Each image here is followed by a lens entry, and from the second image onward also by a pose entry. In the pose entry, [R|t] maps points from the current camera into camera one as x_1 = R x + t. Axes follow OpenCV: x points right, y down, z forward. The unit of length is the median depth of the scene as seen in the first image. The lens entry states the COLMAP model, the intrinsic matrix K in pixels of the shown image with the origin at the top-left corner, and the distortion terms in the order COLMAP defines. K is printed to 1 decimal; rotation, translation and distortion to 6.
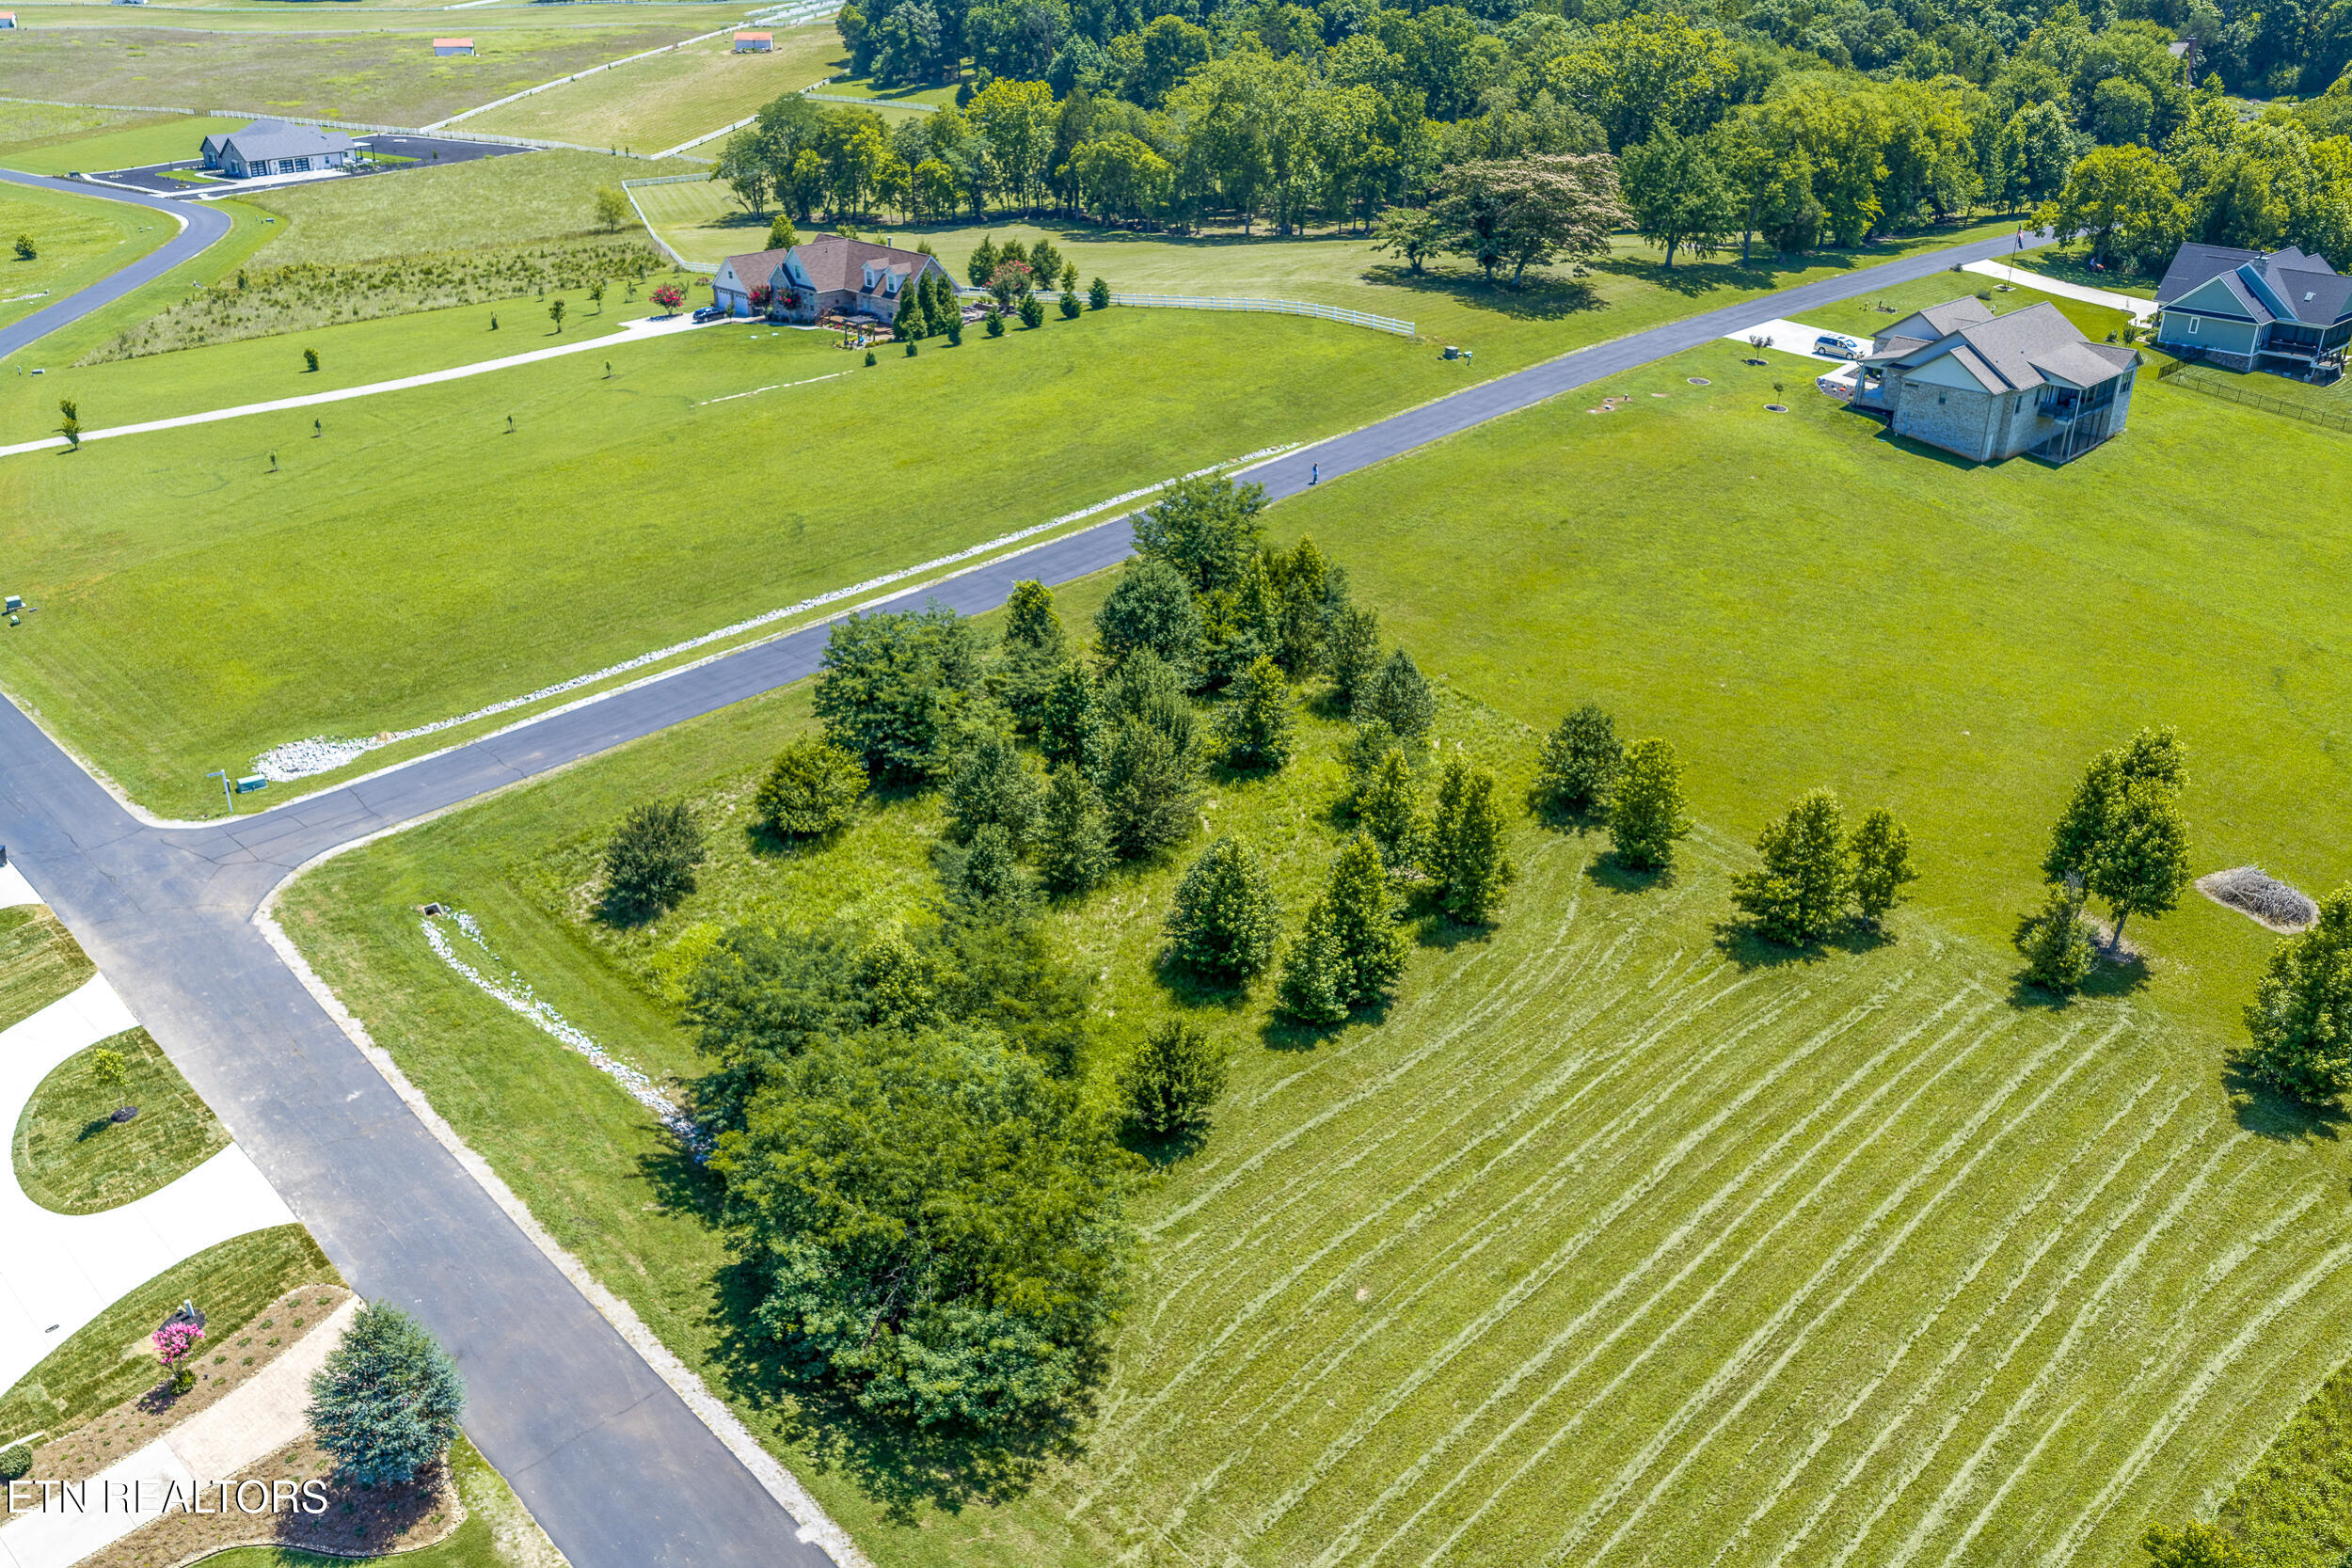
lens RADIAL K [[1948.7, 0, 1176.9], [0, 1948.7, 789.0], [0, 0, 1]] dist [0.022400, -0.034535]
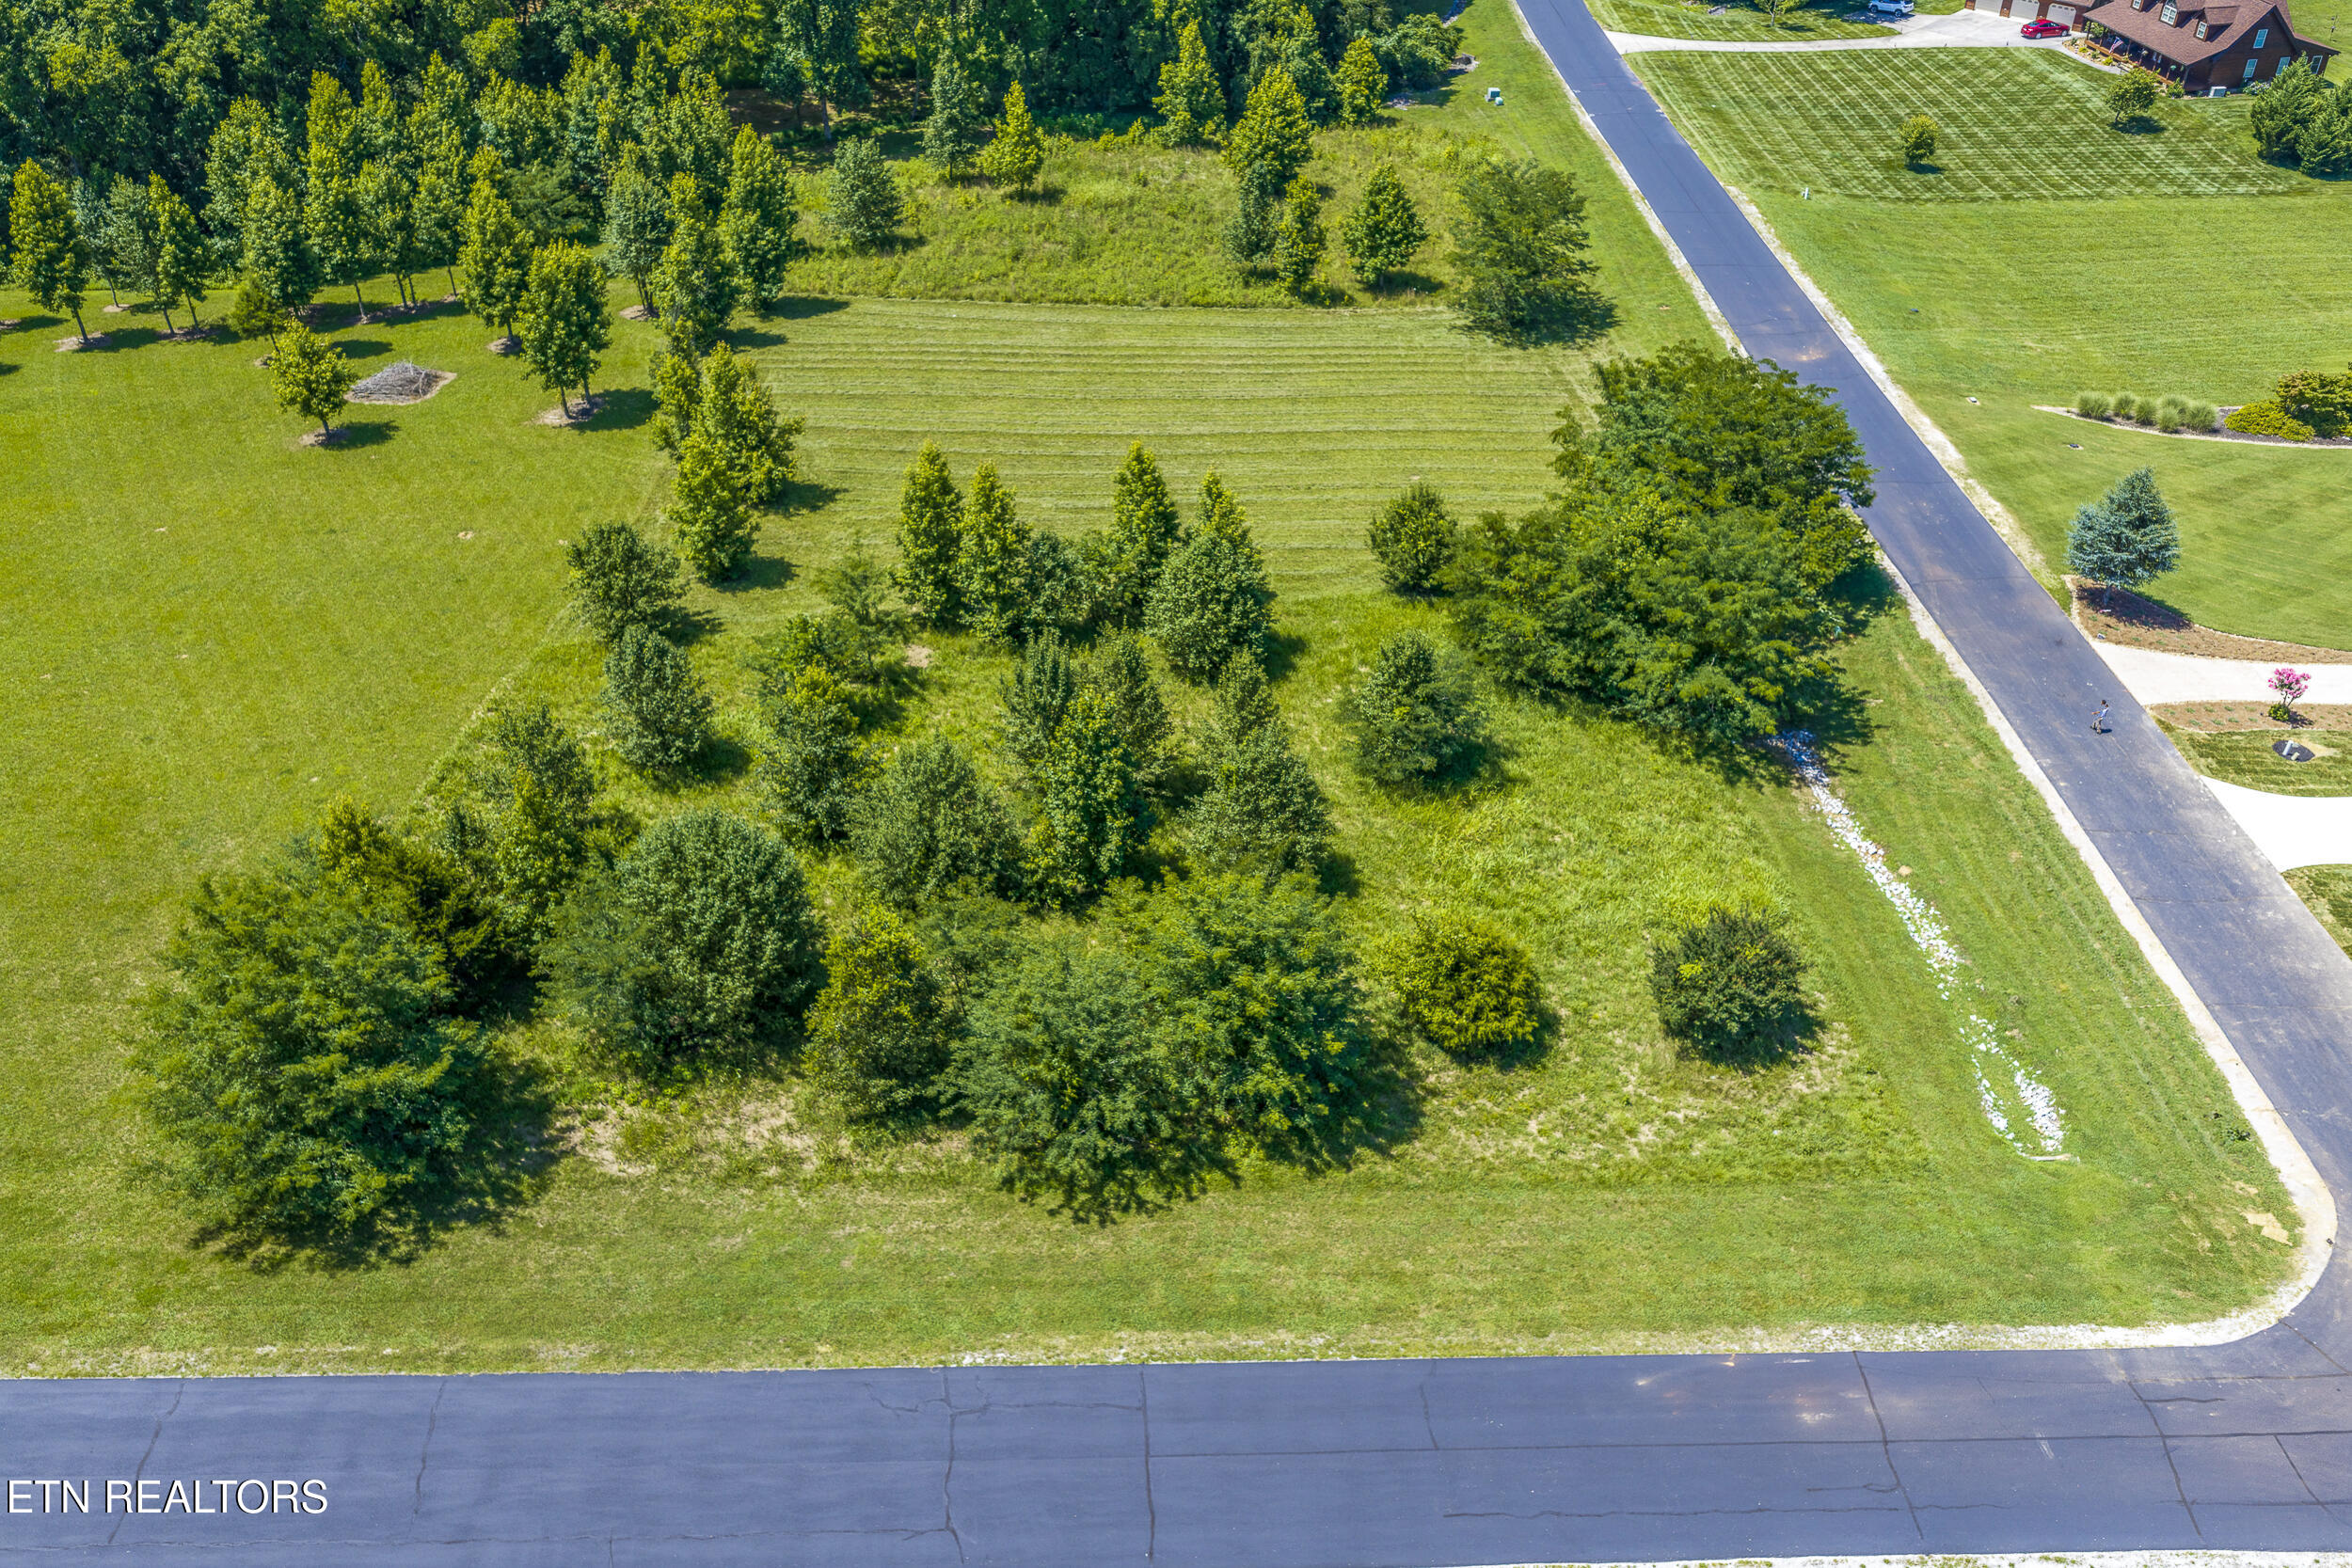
lens RADIAL K [[1948.7, 0, 1177.9], [0, 1948.7, 792.9], [0, 0, 1]] dist [0.022400, -0.034535]
pose [[-0.751806, -0.398098, 0.525648, -0.292426], [0.277613, 0.531985, 0.799952, -0.382977], [-0.598096, 0.747336, -0.289432, 0.811119]]
